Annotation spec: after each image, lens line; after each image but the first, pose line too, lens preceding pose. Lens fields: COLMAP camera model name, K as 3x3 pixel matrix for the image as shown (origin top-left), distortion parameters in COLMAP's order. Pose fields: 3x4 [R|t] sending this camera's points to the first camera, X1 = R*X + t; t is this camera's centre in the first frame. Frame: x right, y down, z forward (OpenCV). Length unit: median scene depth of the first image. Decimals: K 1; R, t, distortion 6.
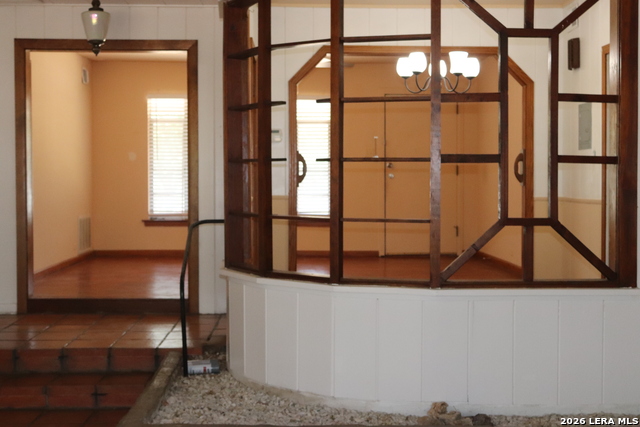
lens RADIAL K [[894.1, 0, 319.5], [0, 894.1, 214.5], [0, 0, 1]] dist [-0.033739, 0.000000]
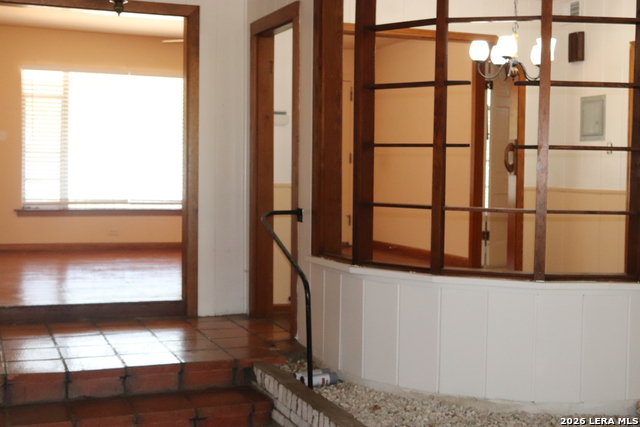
lens RADIAL K [[894.1, 0, 320.1], [0, 894.1, 212.4], [0, 0, 1]] dist [-0.033739, 0.000000]
pose [[0.940967, -0.002368, 0.338489, -0.319890], [-0.001754, 0.999928, 0.011872, -0.002537], [-0.338492, -0.011765, 0.940896, 0.128390]]
